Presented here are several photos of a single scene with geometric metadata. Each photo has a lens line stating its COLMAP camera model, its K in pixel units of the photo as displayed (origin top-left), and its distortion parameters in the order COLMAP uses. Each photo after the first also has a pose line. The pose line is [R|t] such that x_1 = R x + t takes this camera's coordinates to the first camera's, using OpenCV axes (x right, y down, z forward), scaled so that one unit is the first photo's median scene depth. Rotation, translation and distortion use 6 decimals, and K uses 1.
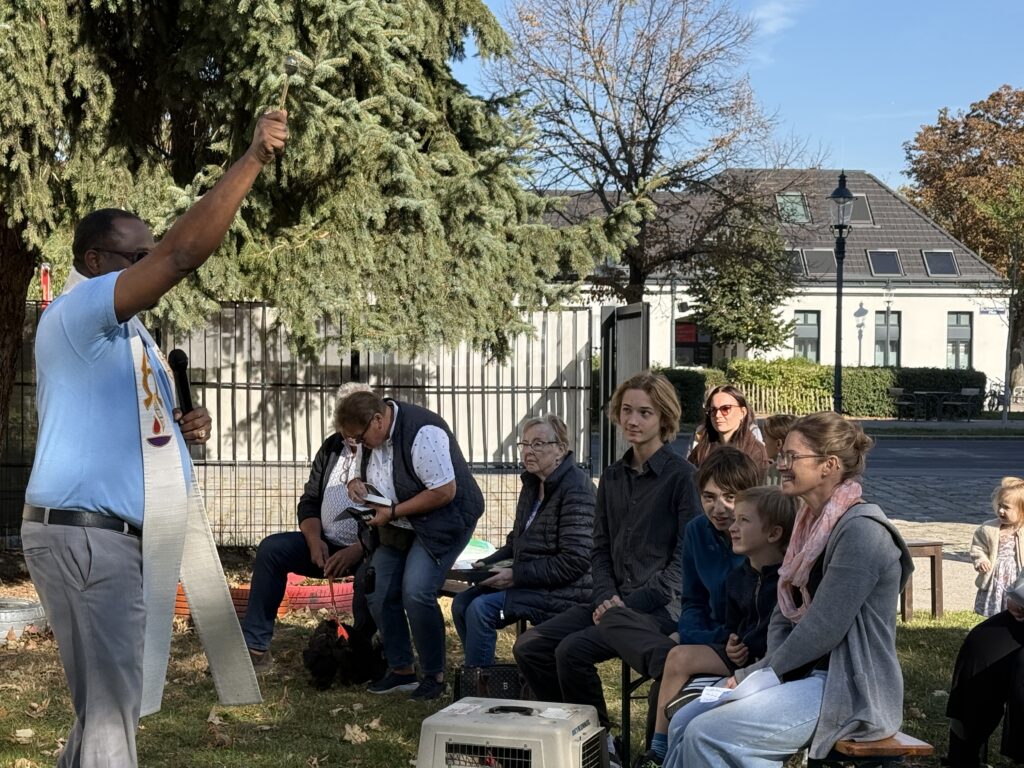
lens RADIAL K [[1944.7, 0, 519.8], [0, 1944.7, 382.2], [0, 0, 1]] dist [0.079809, 0.000000]
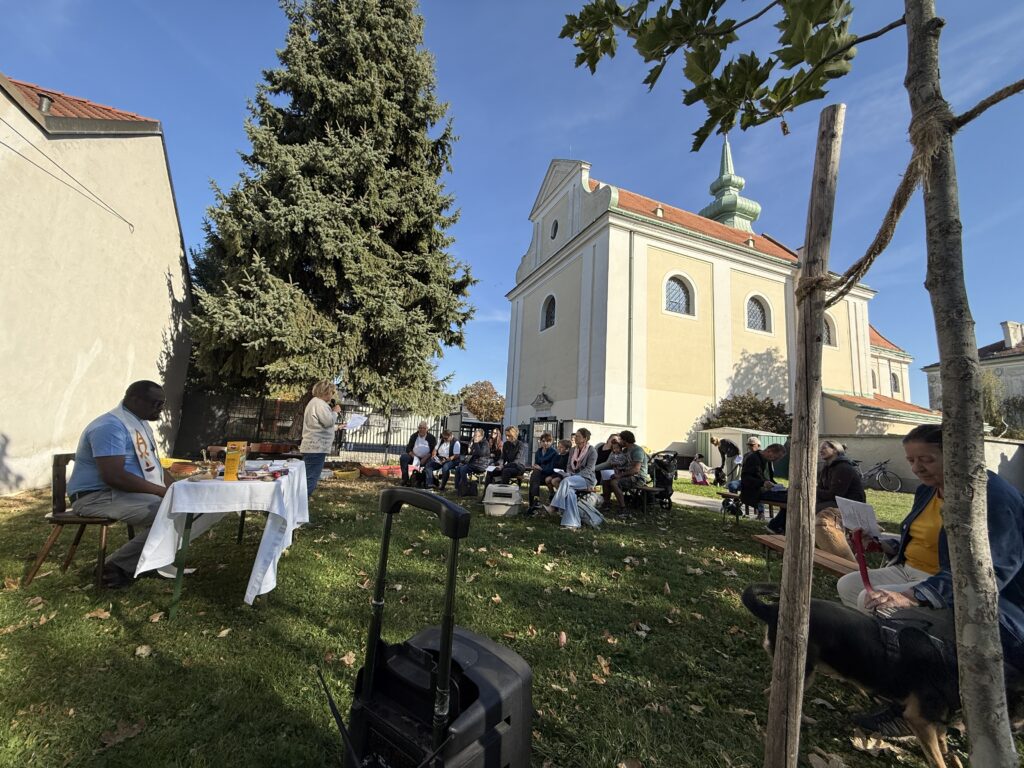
lens RADIAL K [[407.9, 0, 509.1], [0, 407.9, 385.6], [0, 0, 1]] dist [-0.000764, 0.000360]
pose [[0.937654, 0.093425, 0.334779, -0.203740], [-0.047765, 0.988695, -0.142130, 0.039189], [-0.344273, 0.117278, 0.931516, 0.017595]]
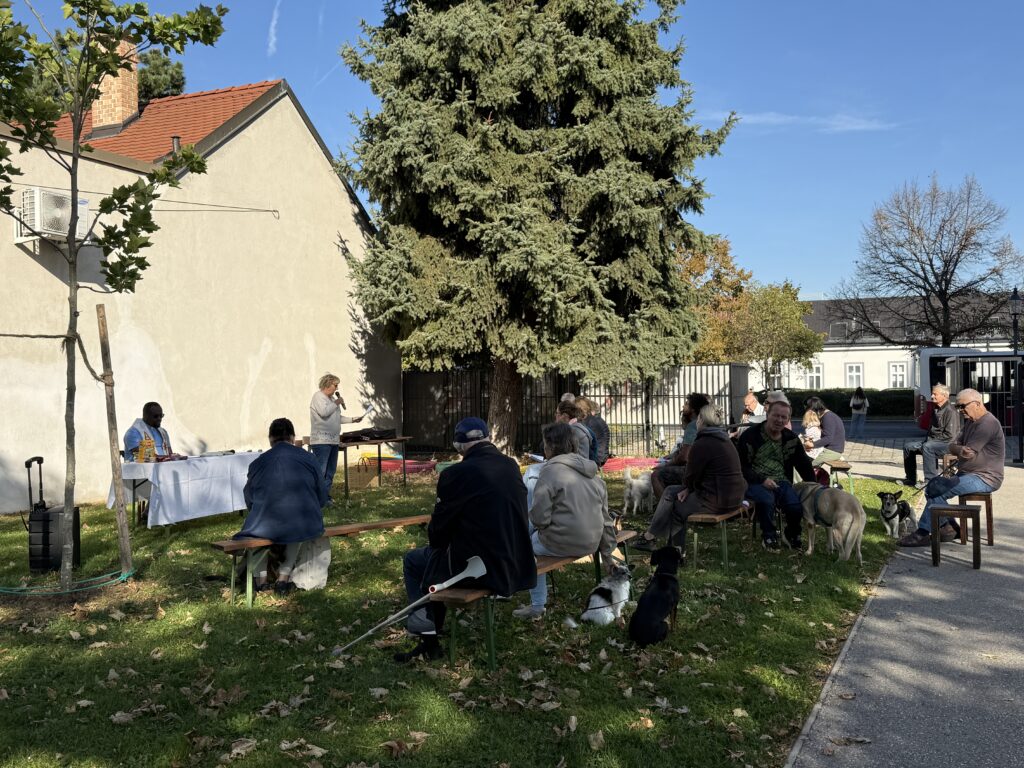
lens RADIAL K [[962.9, 0, 514.3], [0, 962.9, 393.3], [0, 0, 1]] dist [0.124549, 0.000000]
pose [[0.892877, -0.018010, -0.449940, 0.491106], [0.014306, 0.999830, -0.011630, 0.015799], [0.450073, 0.003947, 0.892983, -0.401122]]
